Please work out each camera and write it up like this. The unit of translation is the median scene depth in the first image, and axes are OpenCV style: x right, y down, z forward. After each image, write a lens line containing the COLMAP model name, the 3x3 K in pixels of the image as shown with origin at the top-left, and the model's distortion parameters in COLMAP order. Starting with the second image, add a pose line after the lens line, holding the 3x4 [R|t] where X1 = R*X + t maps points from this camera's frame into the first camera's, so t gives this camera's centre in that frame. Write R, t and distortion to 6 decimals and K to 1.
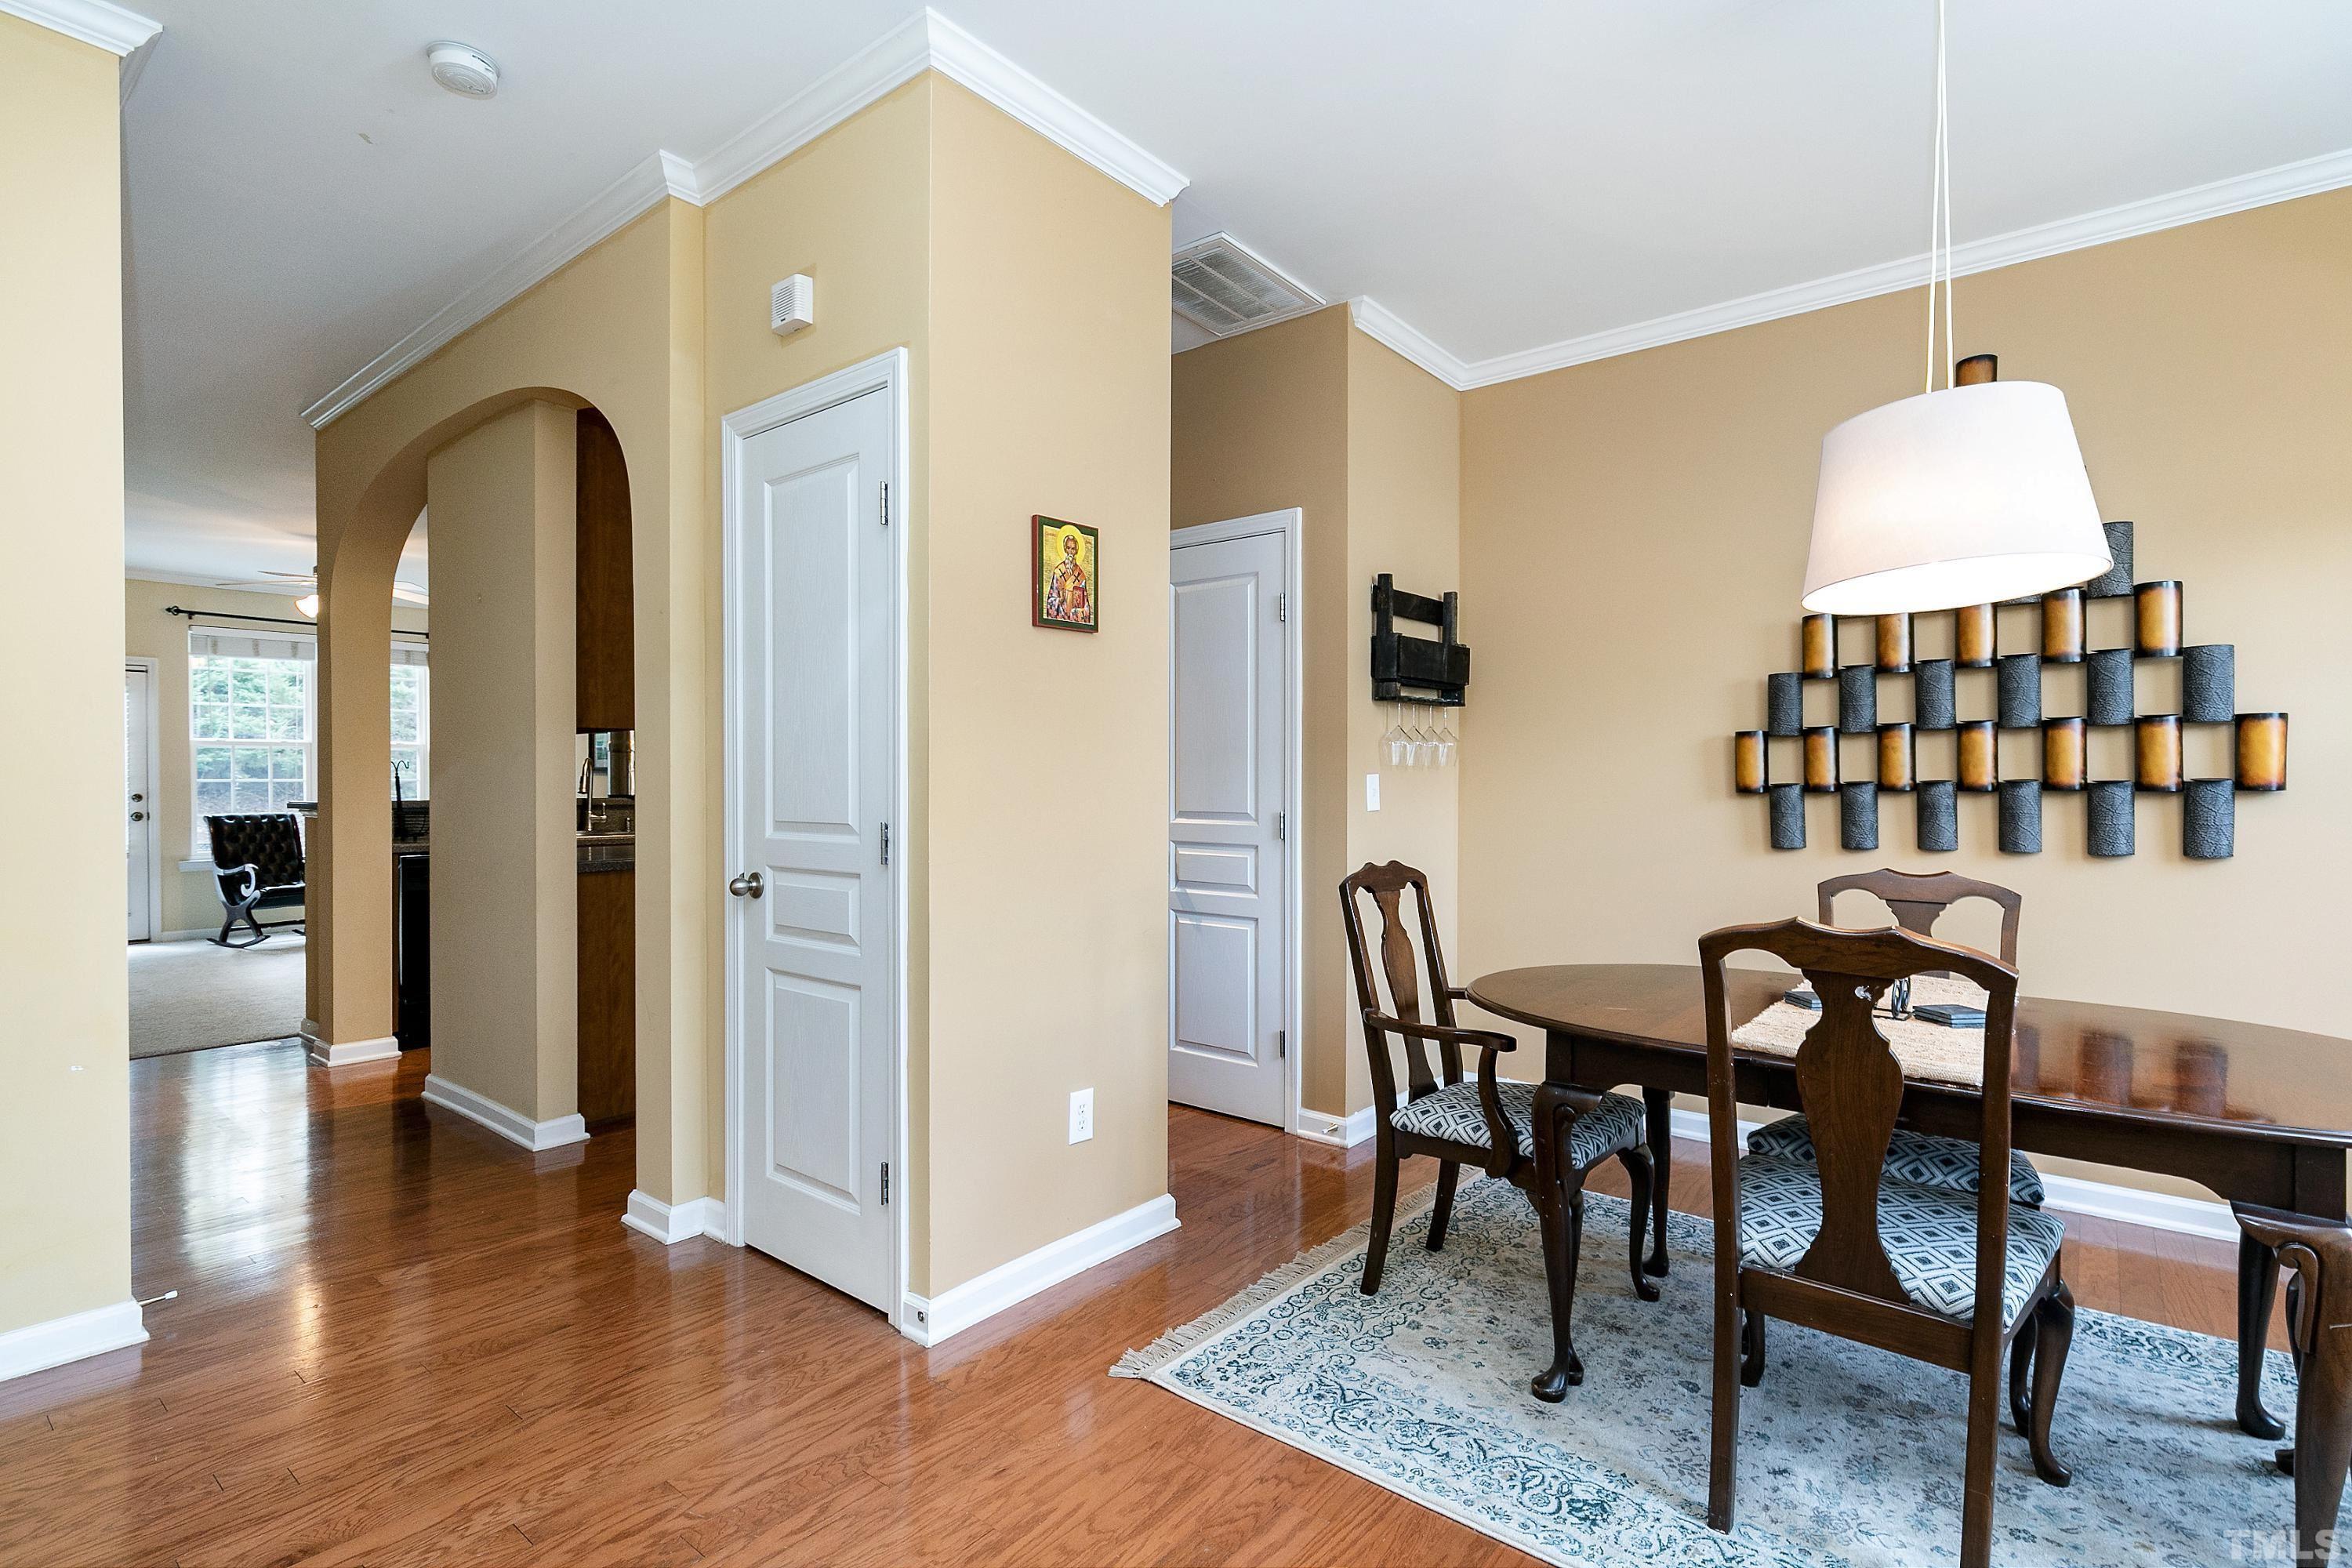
lens RADIAL K [[1128.6, 0, 1173.3], [0, 1128.6, 796.6], [0, 0, 1]] dist [-0.000664, -0.000263]
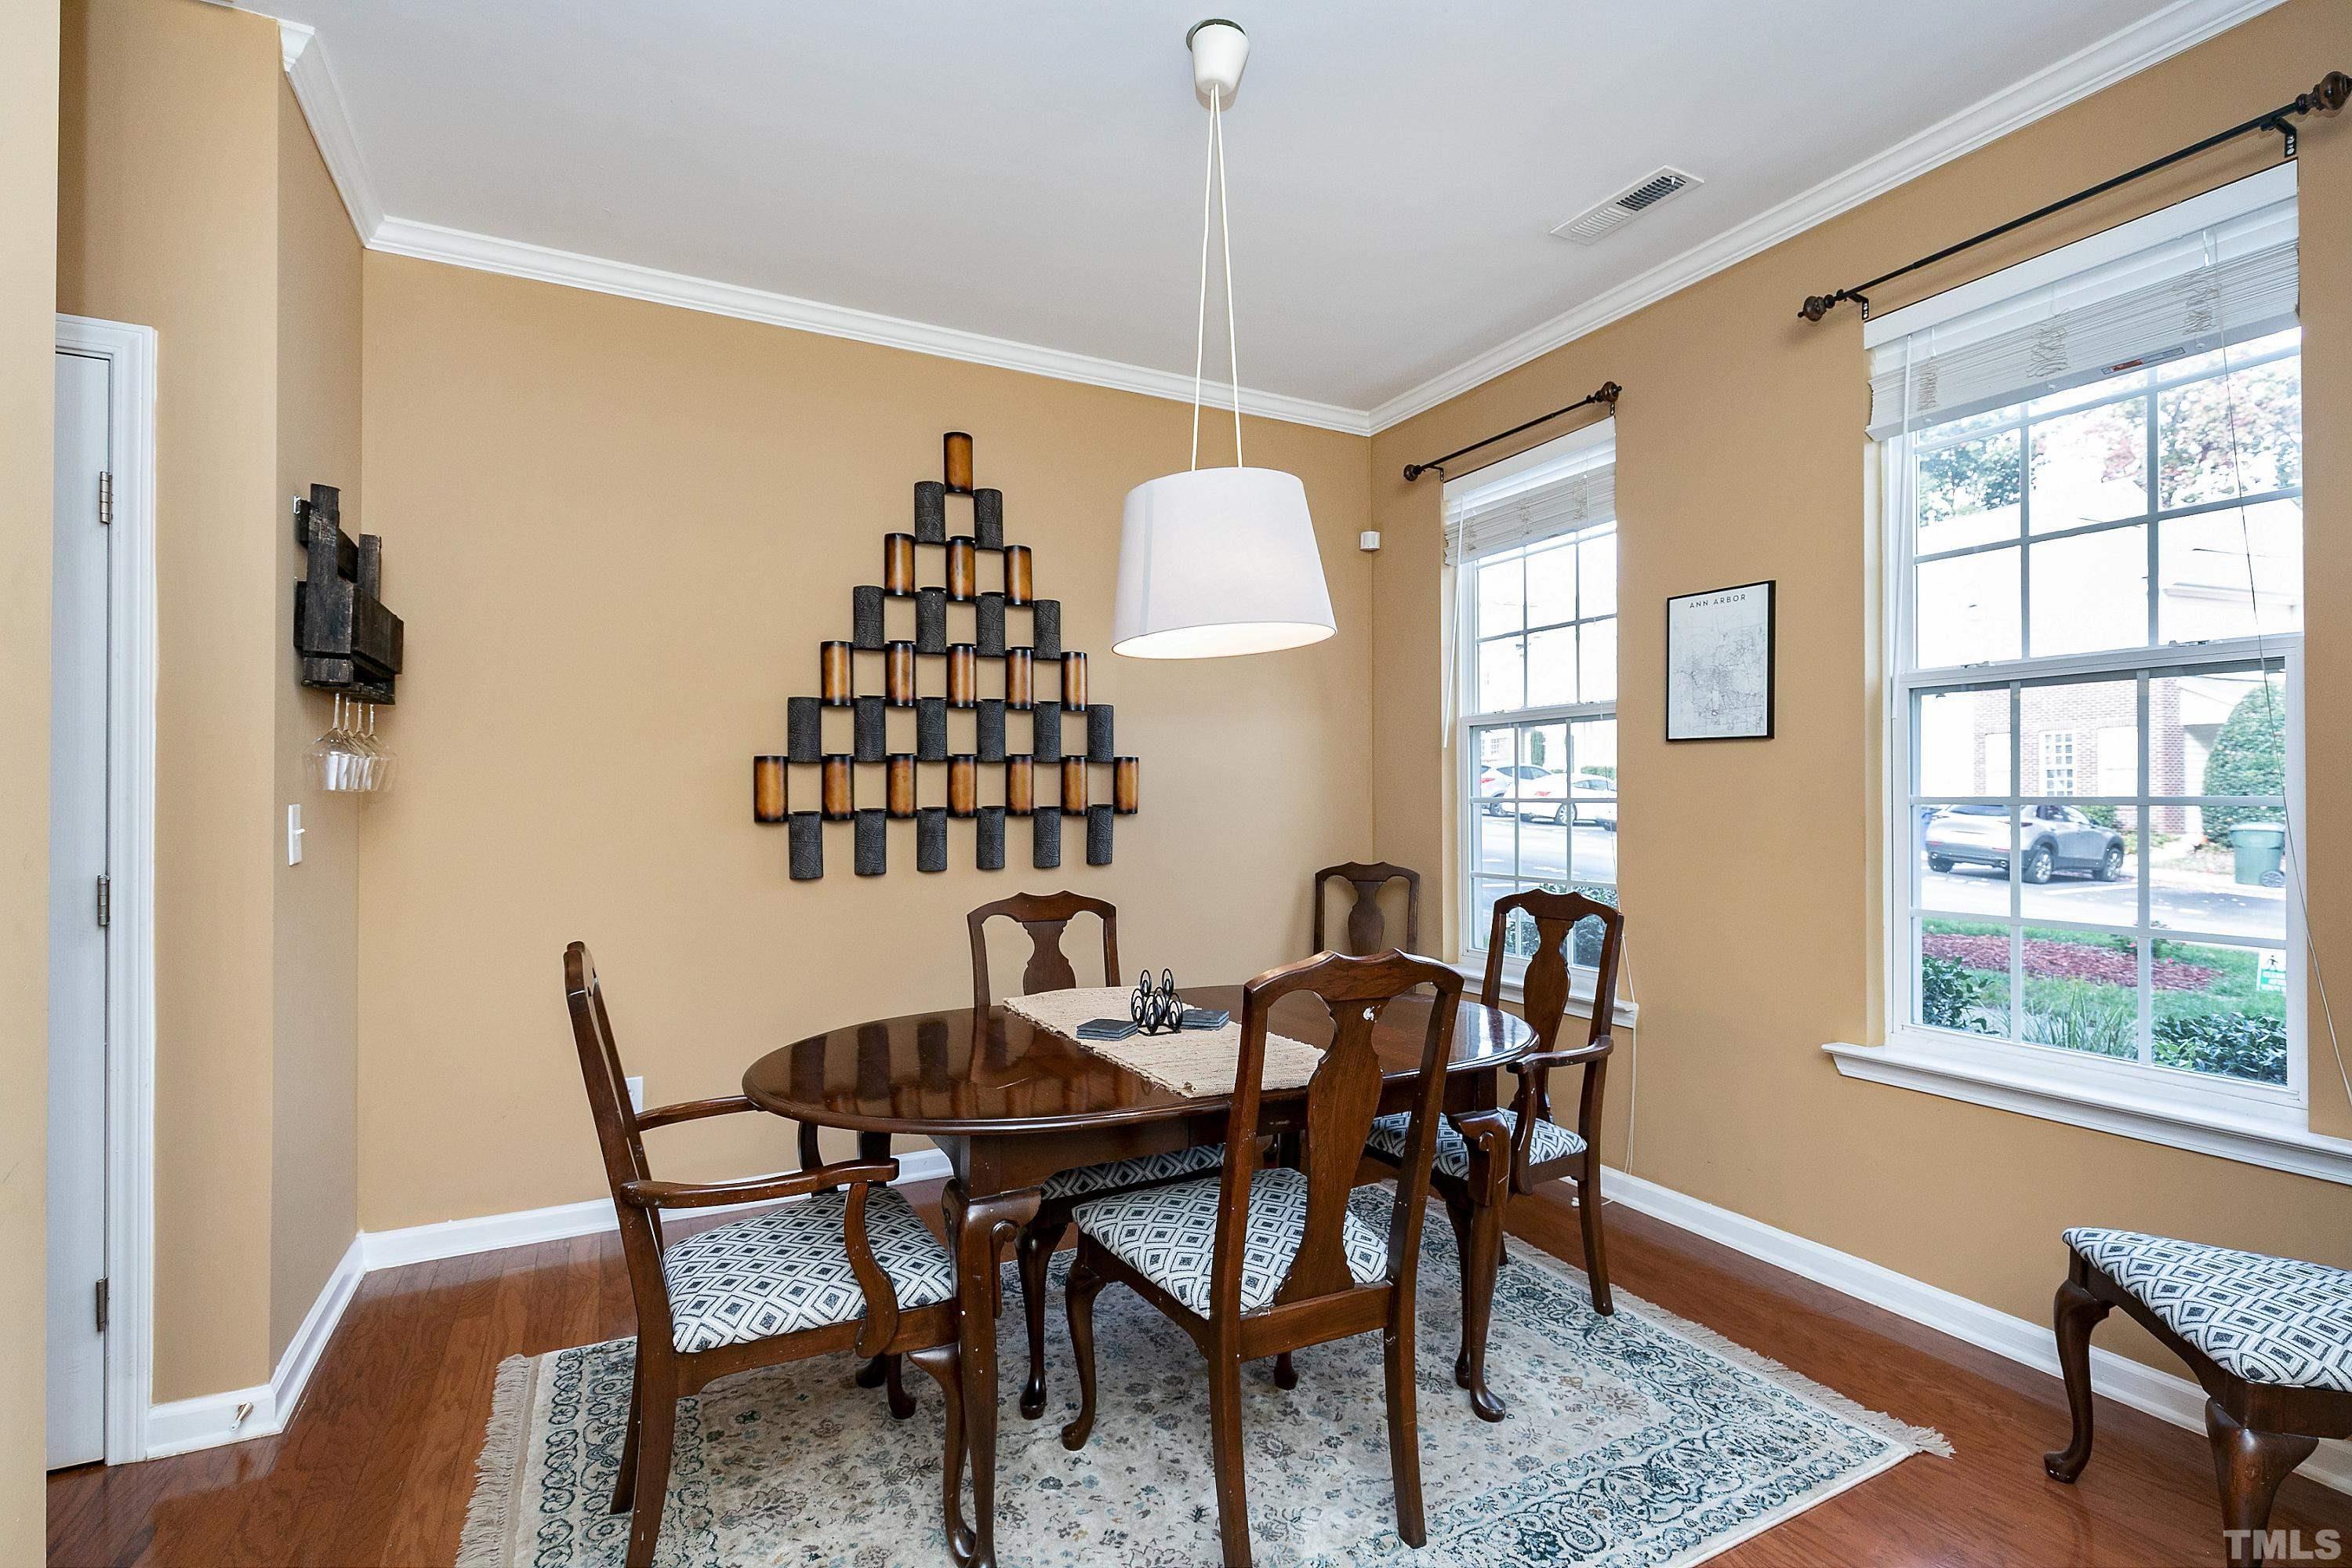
lens RADIAL K [[1082.8, 0, 1168.0], [0, 1082.8, 789.1], [0, 0, 1]] dist [0.000721, 0.000451]
pose [[0.403320, 0.004256, 0.915049, -0.217823], [0.015393, 0.999816, -0.011435, -0.017433], [-0.914929, 0.018697, 0.403181, 0.399184]]
